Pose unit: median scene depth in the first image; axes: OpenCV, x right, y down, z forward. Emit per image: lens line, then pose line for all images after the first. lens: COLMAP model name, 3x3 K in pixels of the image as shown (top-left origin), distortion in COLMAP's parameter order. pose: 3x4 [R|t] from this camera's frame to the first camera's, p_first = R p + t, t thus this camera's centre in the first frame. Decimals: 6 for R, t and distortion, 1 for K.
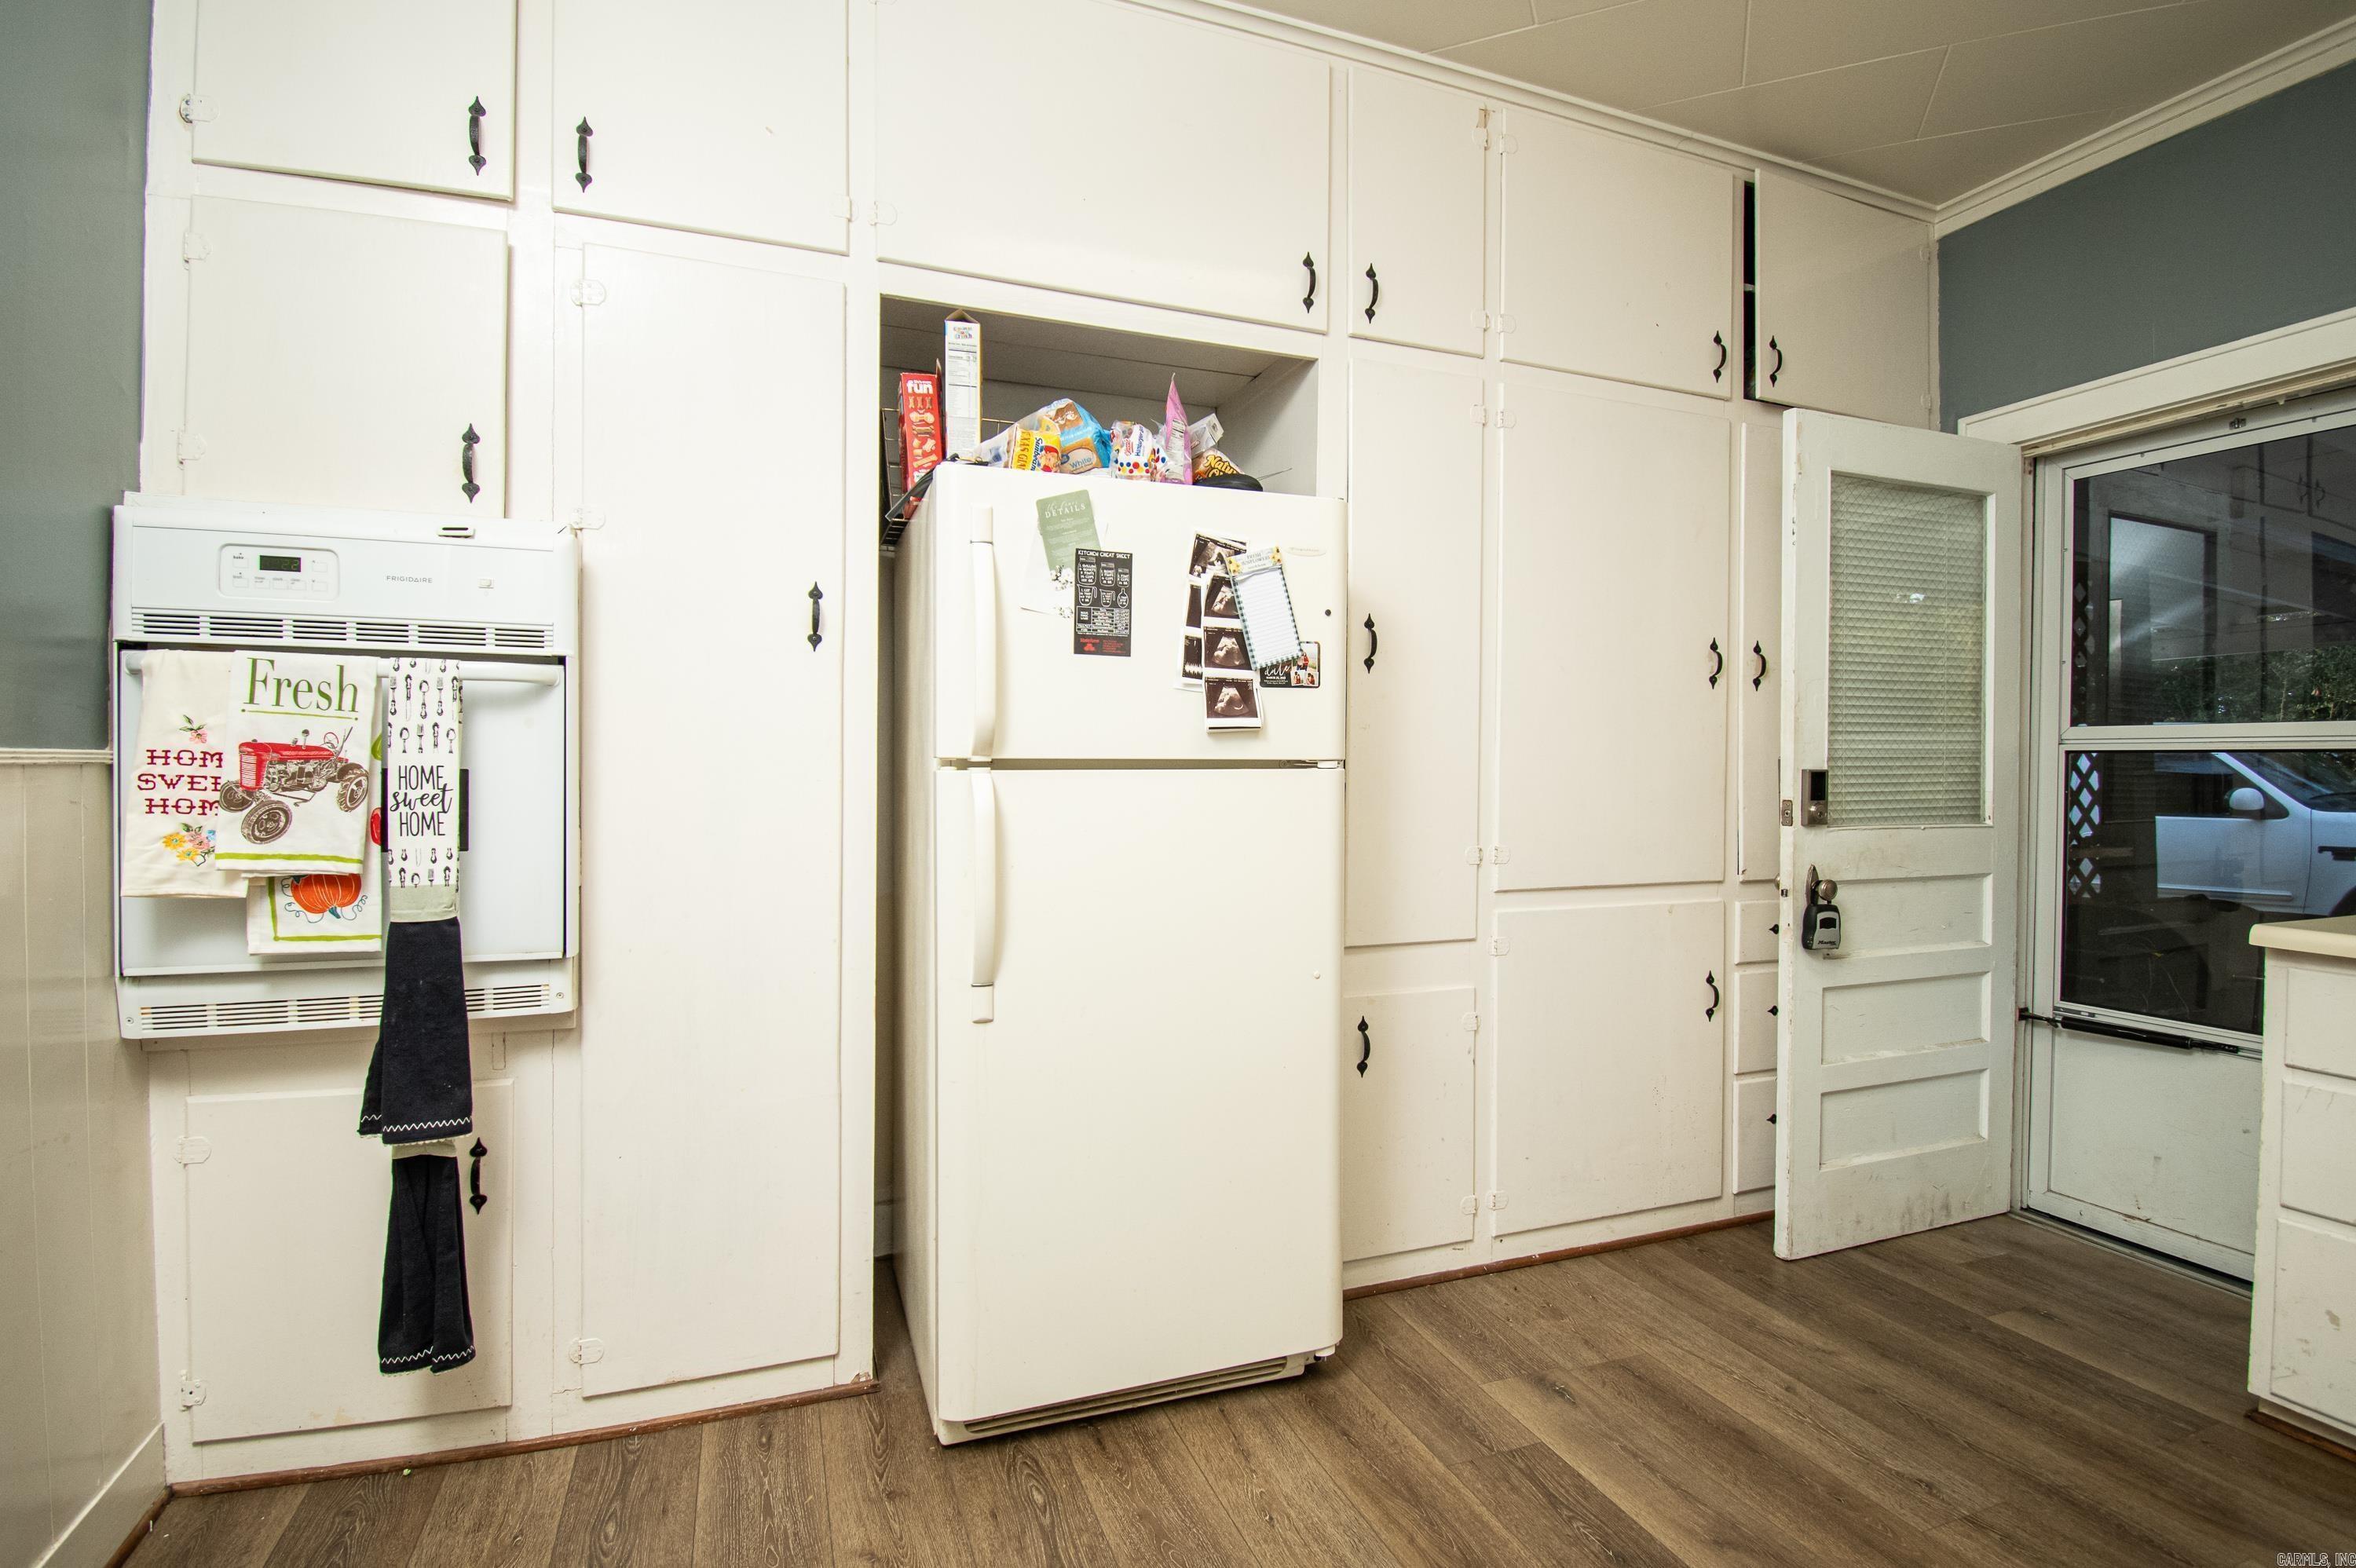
lens RADIAL K [[1127.7, 0, 1173.0], [0, 1127.7, 778.7], [0, 0, 1]] dist [-0.022658, -0.000637]
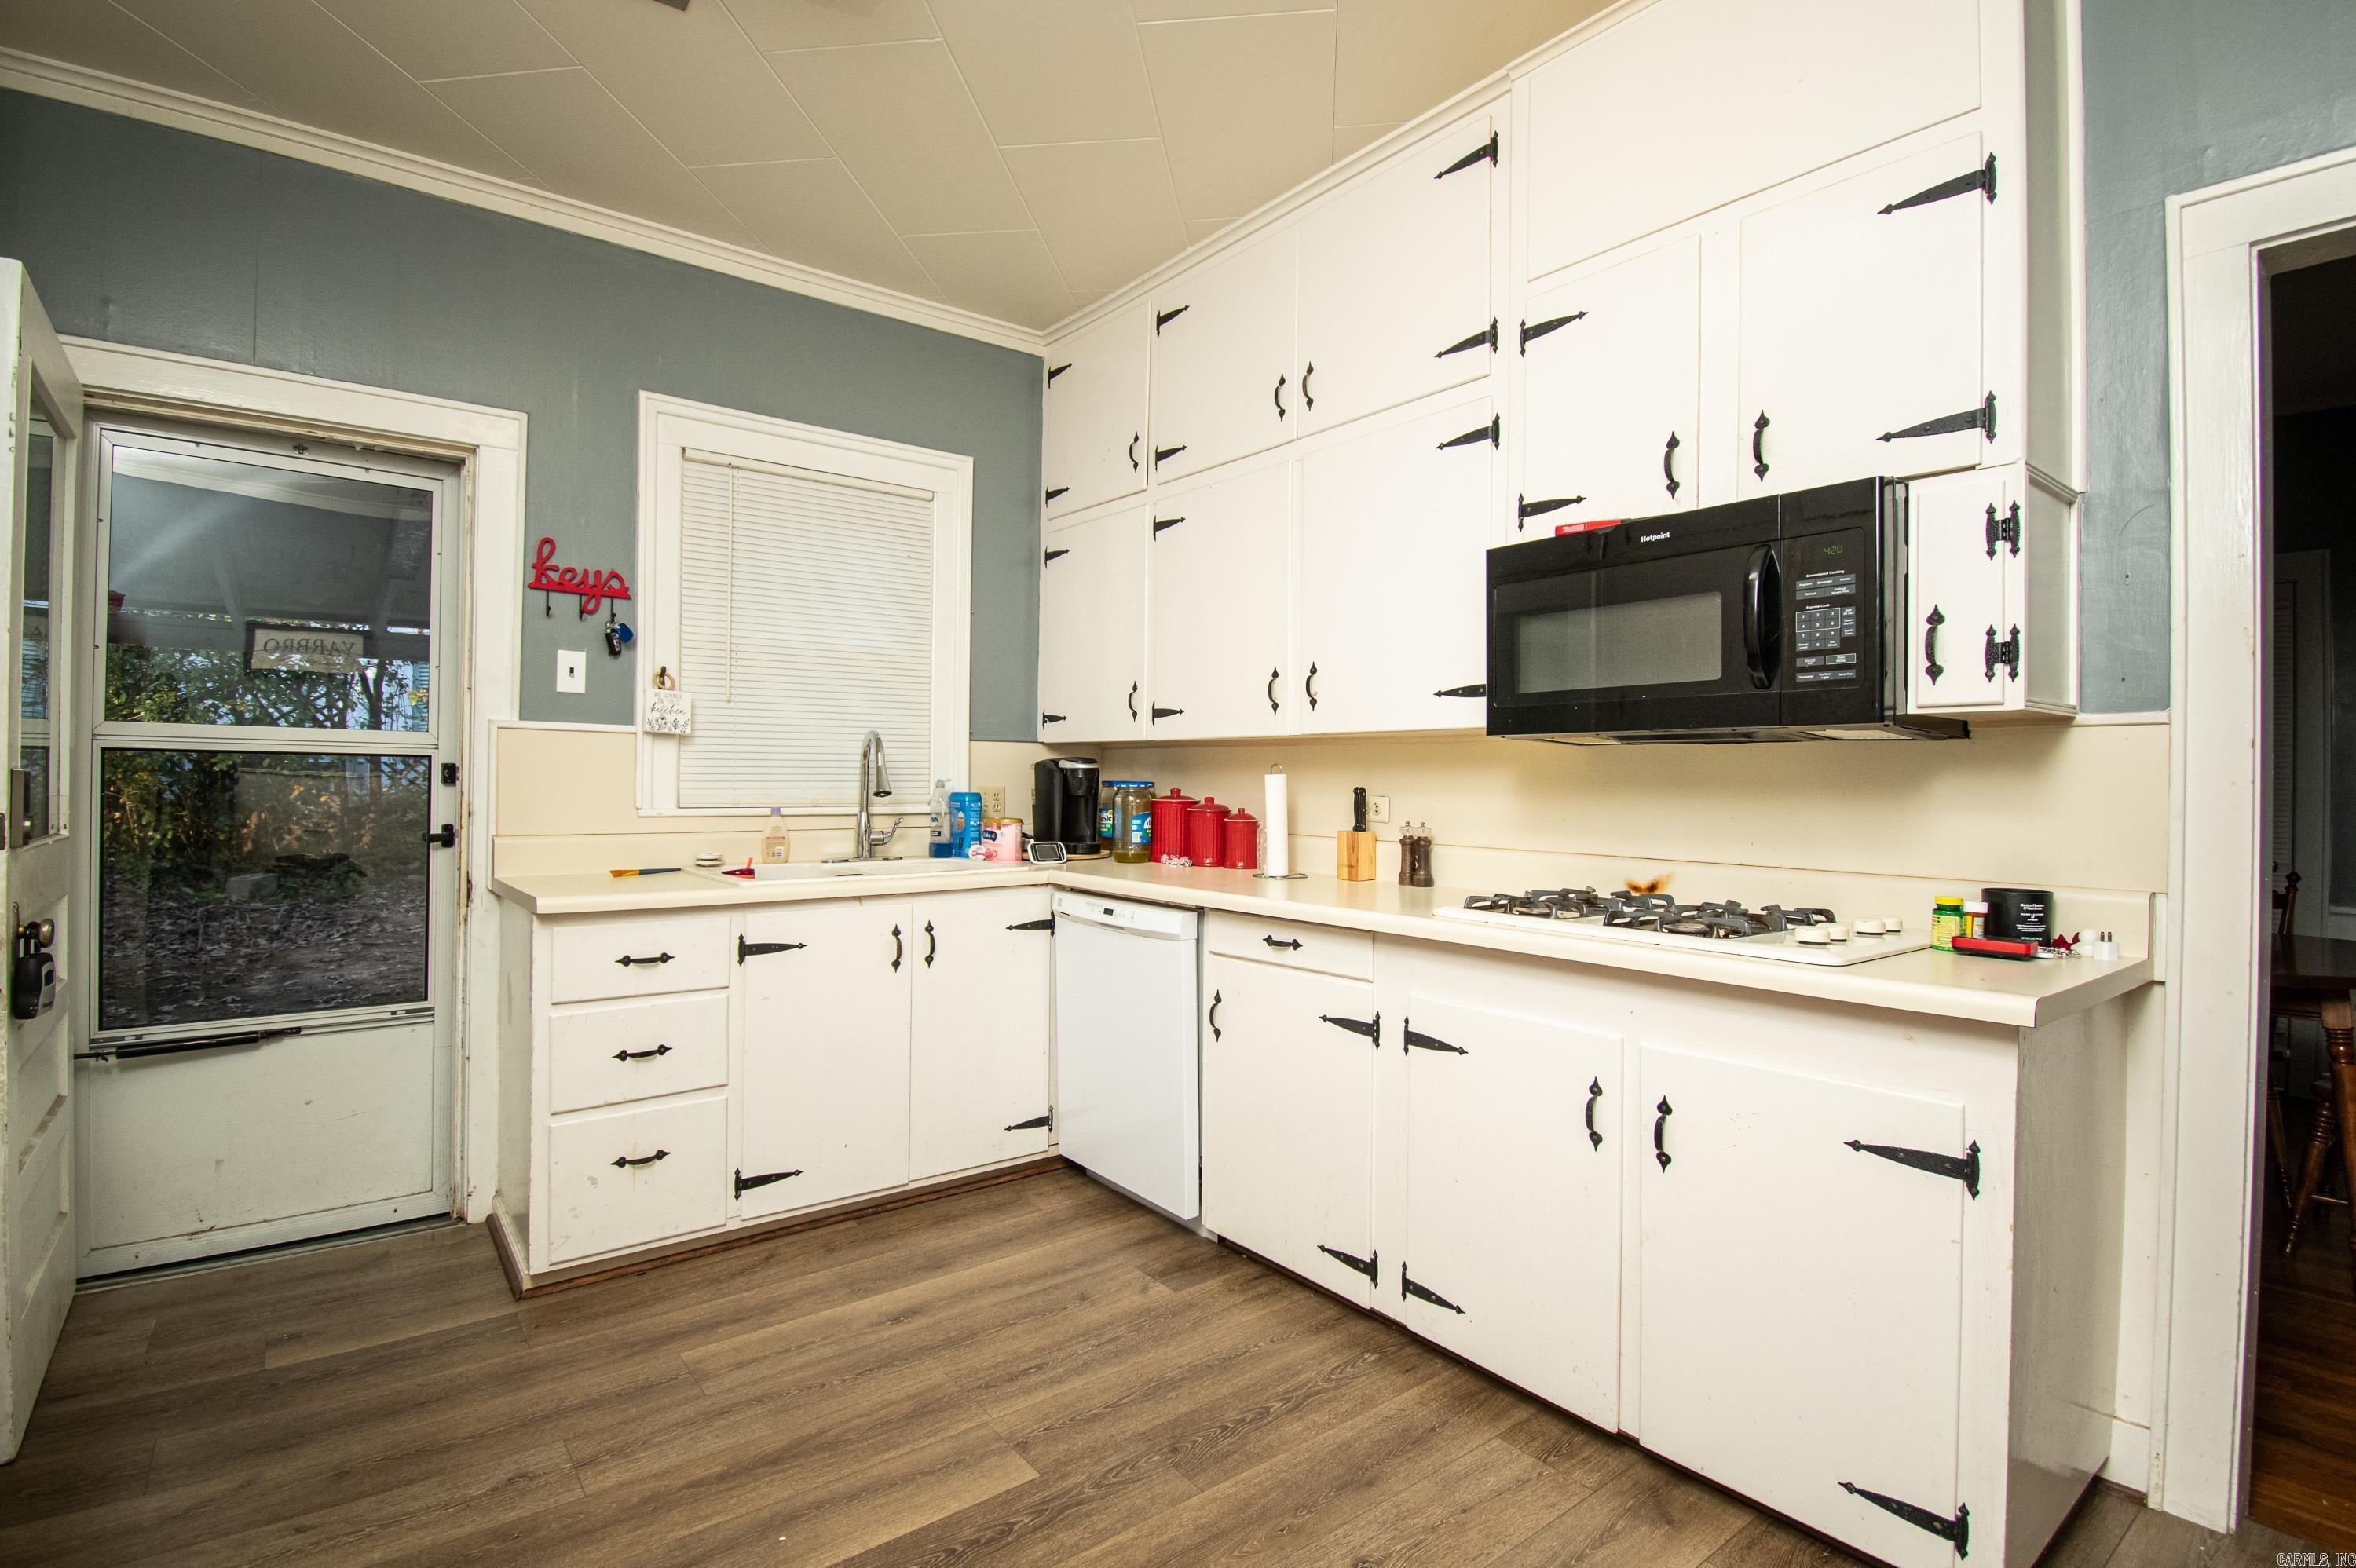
lens RADIAL K [[1127.7, 0, 1170.5], [0, 1127.7, 780.3], [0, 0, 1]] dist [-0.022658, -0.000637]
pose [[-0.293351, -0.005879, 0.955987, -0.320051], [-0.002710, 0.999982, 0.005318, -0.006996], [-0.956001, -0.001031, -0.293361, 0.495940]]
